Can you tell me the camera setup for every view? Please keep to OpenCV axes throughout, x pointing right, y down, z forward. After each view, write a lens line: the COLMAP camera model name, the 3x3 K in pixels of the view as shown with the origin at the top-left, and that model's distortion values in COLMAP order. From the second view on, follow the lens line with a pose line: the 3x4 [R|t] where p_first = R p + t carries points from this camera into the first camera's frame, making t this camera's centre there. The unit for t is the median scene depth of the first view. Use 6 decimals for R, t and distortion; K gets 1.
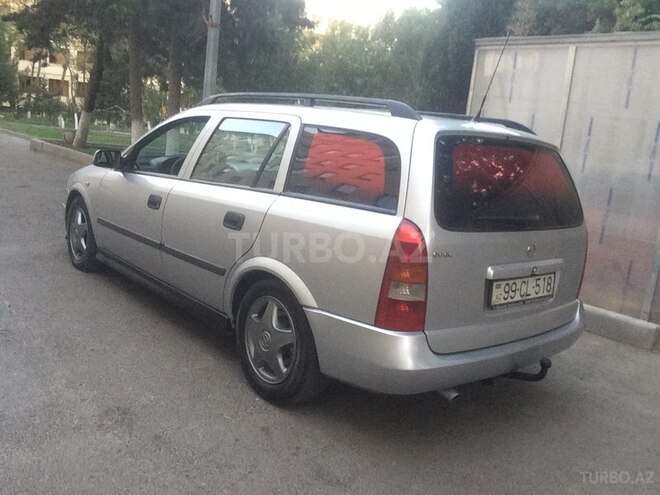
lens RADIAL K [[595.3, 0, 330.0], [0, 595.3, 247.5], [0, 0, 1]] dist [-0.010301, -0.081715]
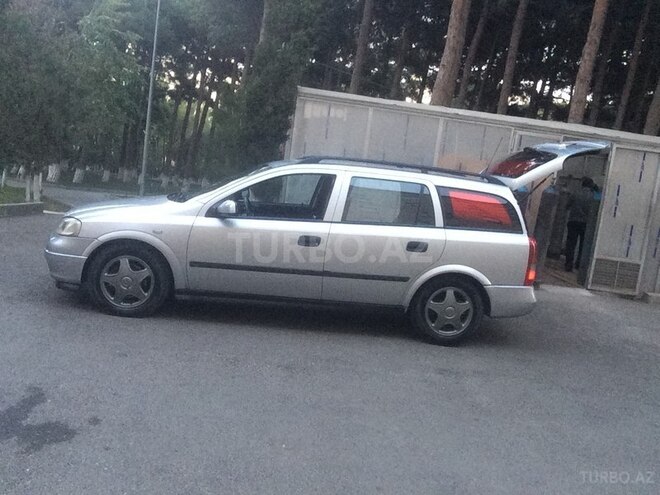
lens RADIAL K [[604.8, 0, 329.8], [0, 604.8, 234.7], [0, 0, 1]] dist [0.003297, -0.062678]
pose [[0.567996, -0.128242, 0.812979, -1.737431], [0.094508, 0.991415, 0.090360, -0.264941], [-0.817587, 0.025509, 0.575239, 0.254355]]
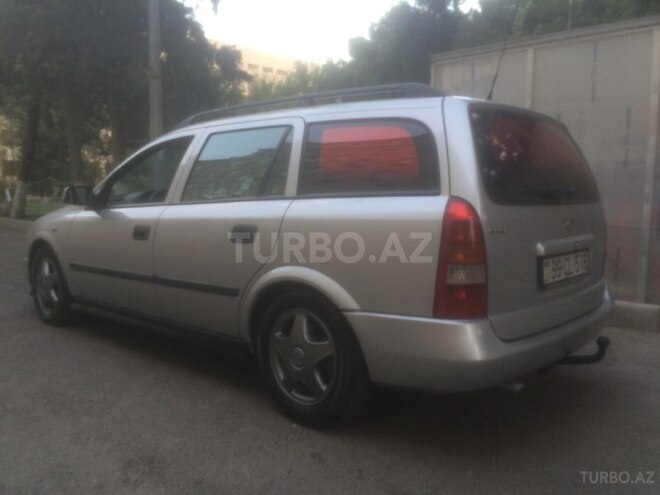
lens RADIAL K [[567.6, 0, 327.5], [0, 567.6, 255.8], [0, 0, 1]] dist [0.018046, -0.009131]
pose [[0.988370, -0.110650, 0.104314, -0.136531], [0.117590, 0.991069, -0.062889, 0.061994], [-0.096424, 0.074424, 0.992554, 0.129361]]
